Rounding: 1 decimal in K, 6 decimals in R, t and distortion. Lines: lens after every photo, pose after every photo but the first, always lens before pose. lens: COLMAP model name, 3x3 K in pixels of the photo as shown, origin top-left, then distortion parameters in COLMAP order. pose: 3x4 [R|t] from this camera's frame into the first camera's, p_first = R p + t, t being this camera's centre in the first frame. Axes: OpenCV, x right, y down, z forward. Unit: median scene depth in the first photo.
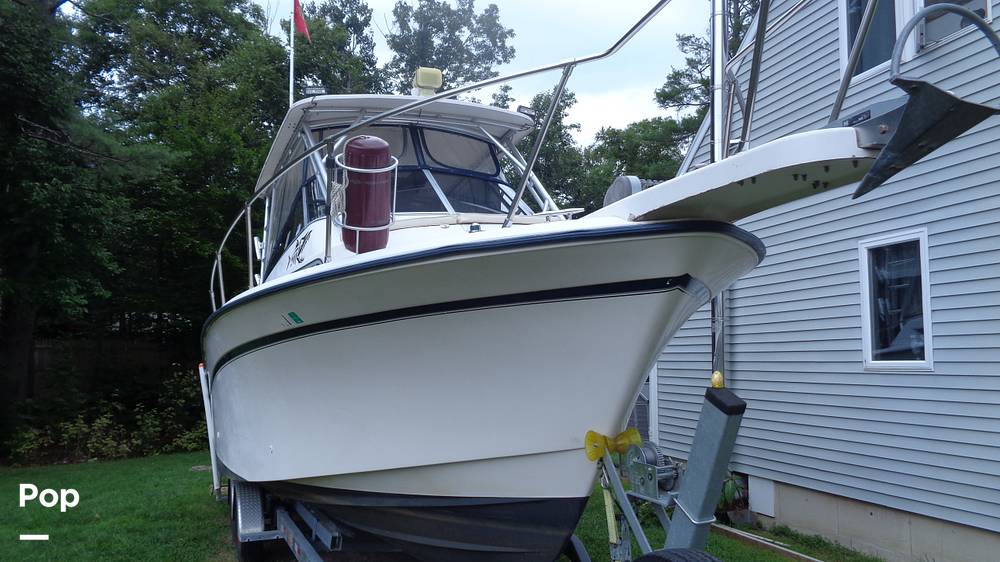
lens RADIAL K [[762.9, 0, 501.5], [0, 762.9, 283.4], [0, 0, 1]] dist [0.014378, 0.000857]
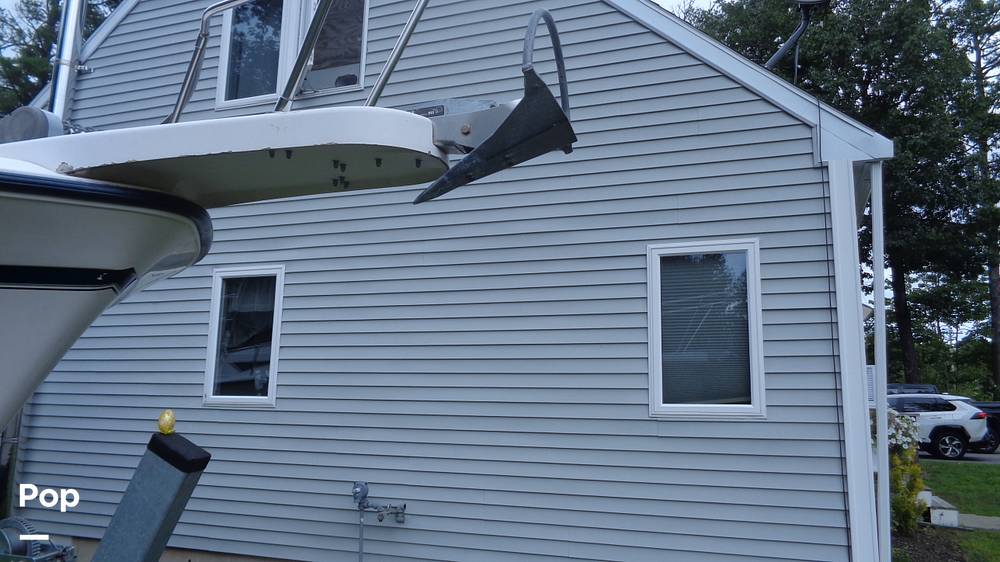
lens RADIAL K [[752.4, 0, 493.4], [0, 752.4, 285.3], [0, 0, 1]] dist [-0.005766, 0.010150]
pose [[0.619390, 0.132967, 0.773742, -0.045845], [-0.099767, 0.990894, -0.090419, 0.018180], [-0.778719, -0.021189, 0.627016, 0.176085]]
